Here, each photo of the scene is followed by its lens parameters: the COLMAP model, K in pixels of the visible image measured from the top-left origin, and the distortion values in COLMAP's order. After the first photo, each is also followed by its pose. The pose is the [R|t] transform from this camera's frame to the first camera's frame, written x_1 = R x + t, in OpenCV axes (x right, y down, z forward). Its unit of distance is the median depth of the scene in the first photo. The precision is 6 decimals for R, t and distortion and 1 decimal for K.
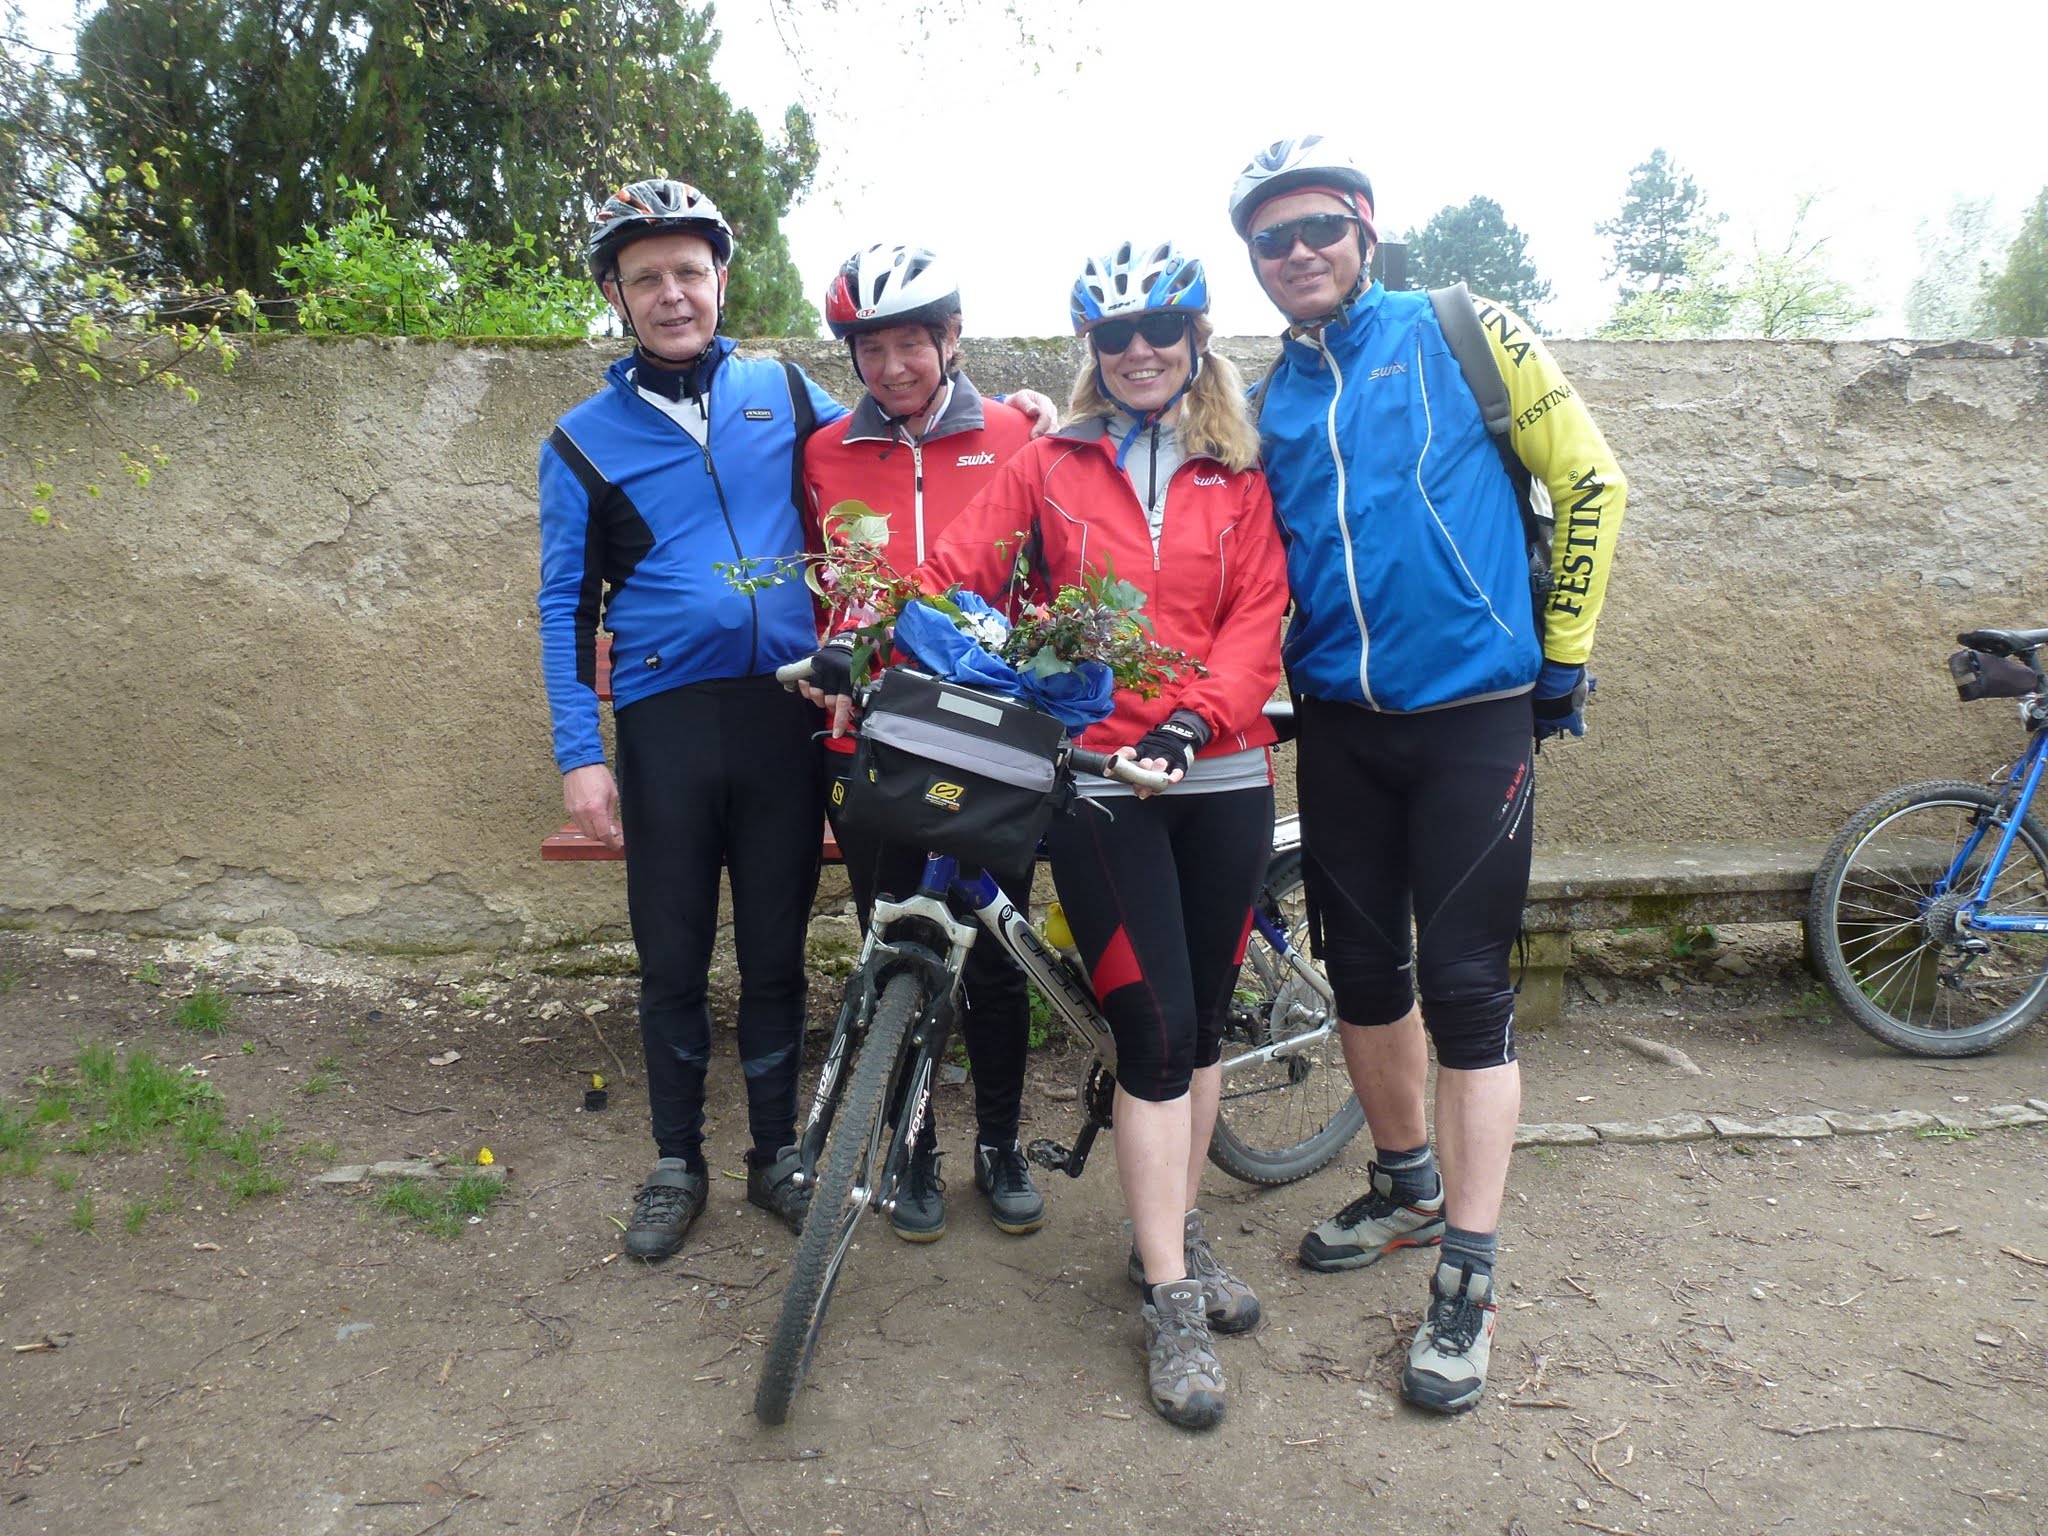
lens RADIAL K [[1489.1, 0, 998.1], [0, 1489.1, 768.2], [0, 0, 1]] dist [-0.077533, 0.047472]
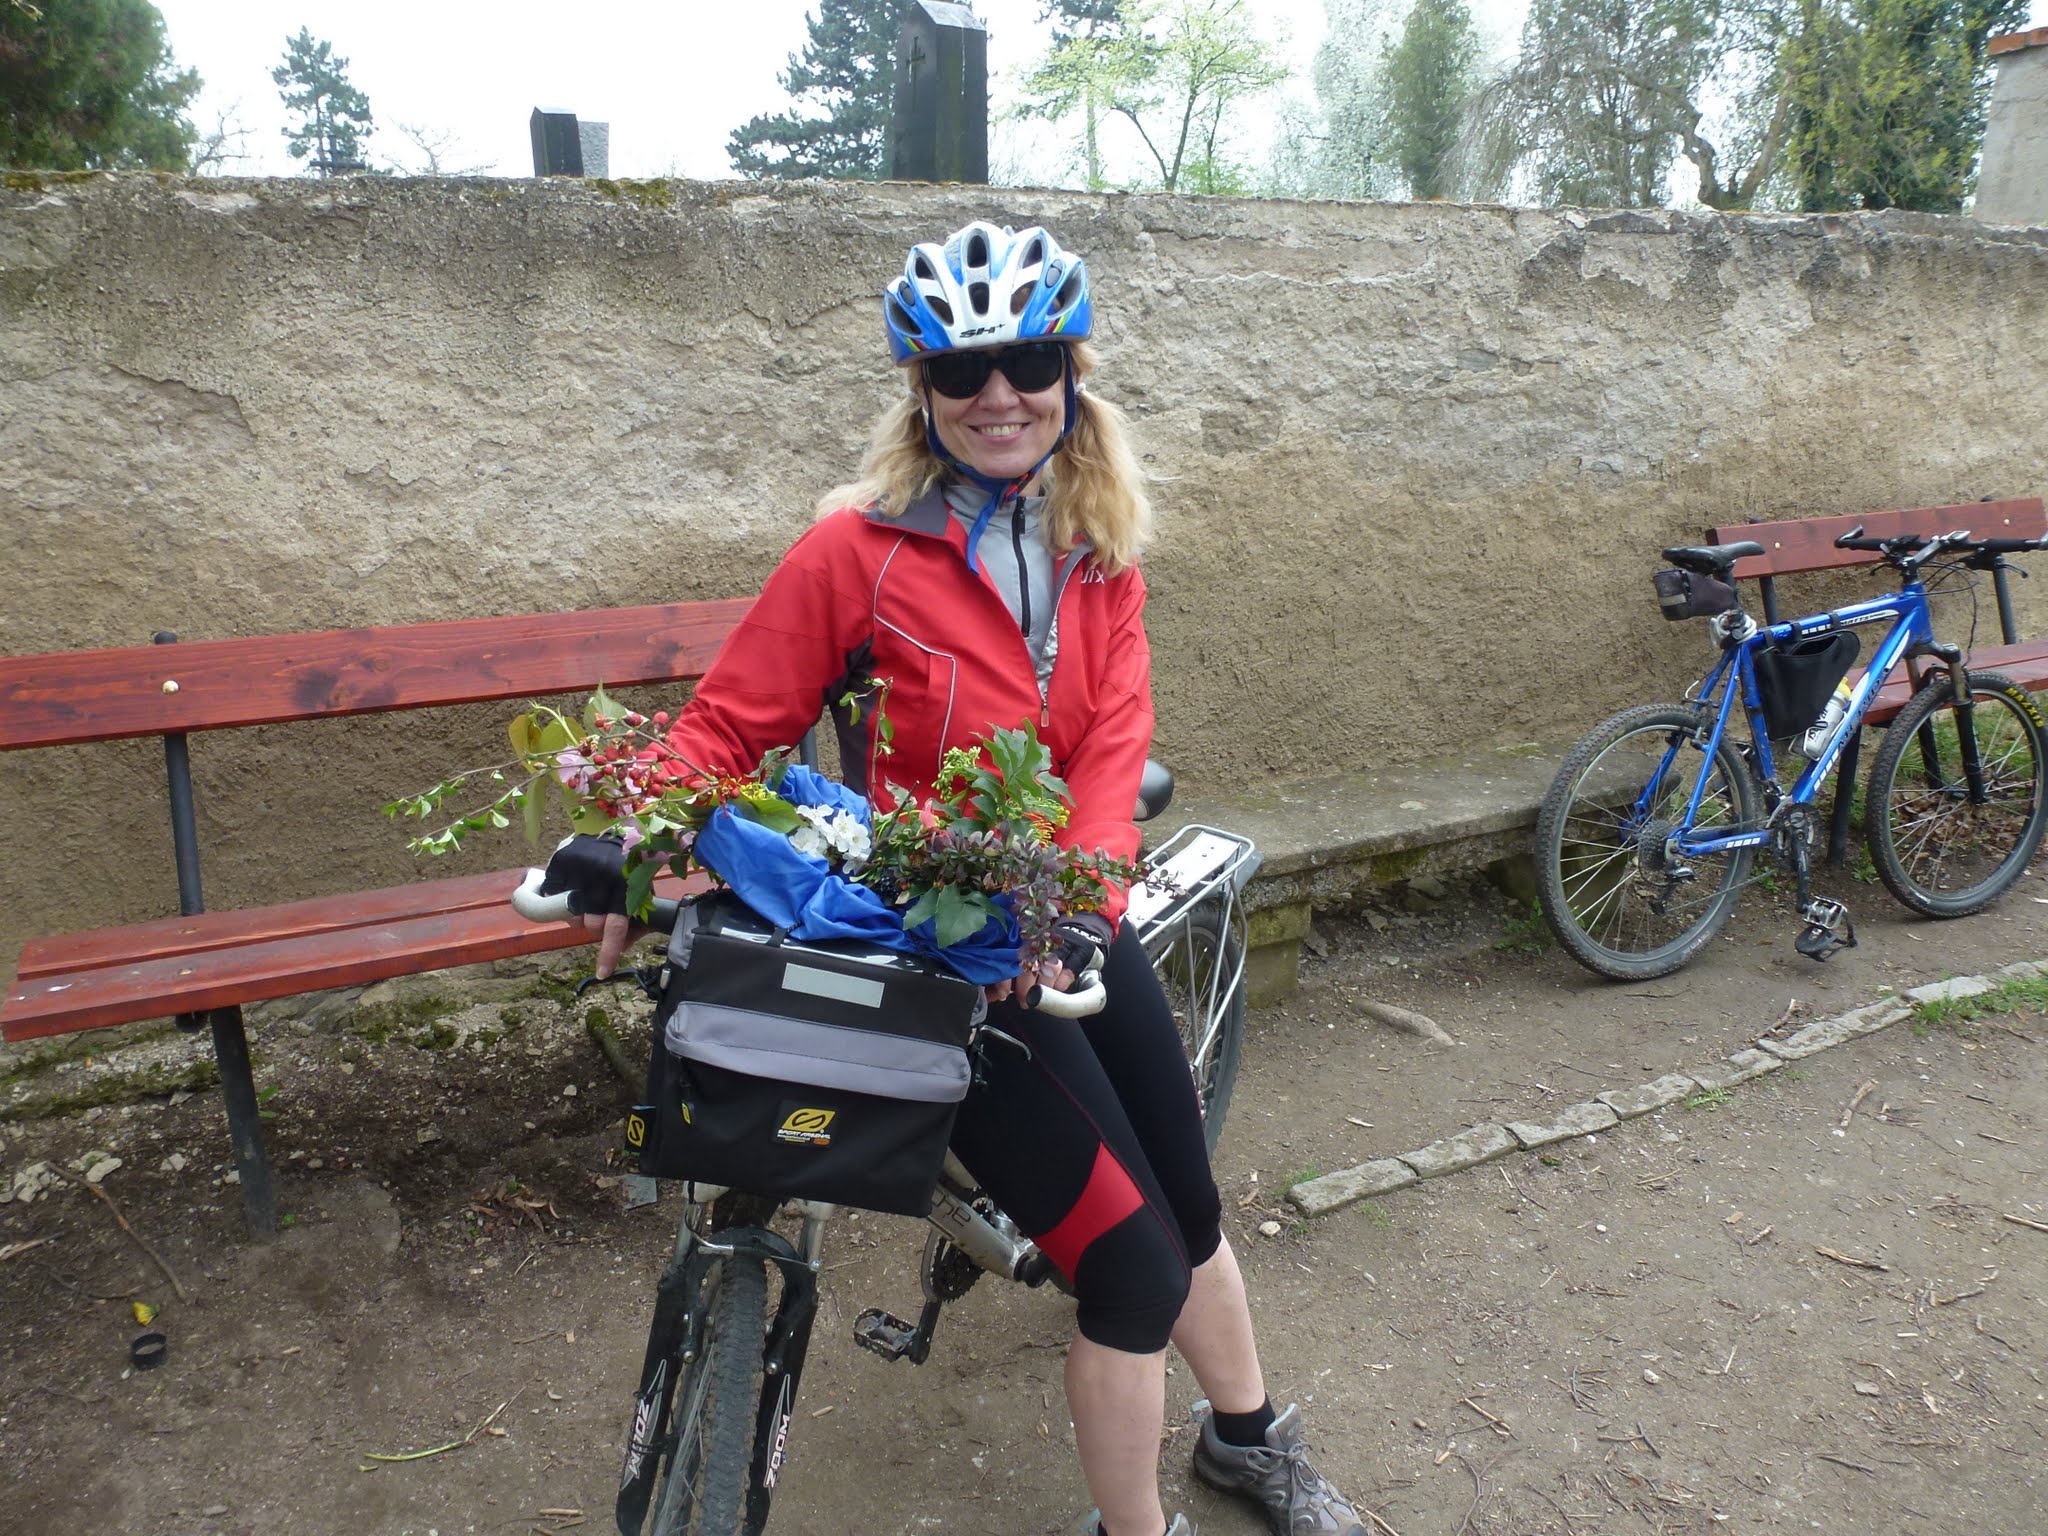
lens RADIAL K [[1489.1, 0, 998.1], [0, 1489.1, 768.2], [0, 0, 1]] dist [-0.077533, 0.047472]
pose [[0.929668, -0.106631, 0.352628, -0.092677], [0.045345, 0.983038, 0.177710, -0.125348], [-0.365596, -0.149221, 0.918734, 0.218058]]
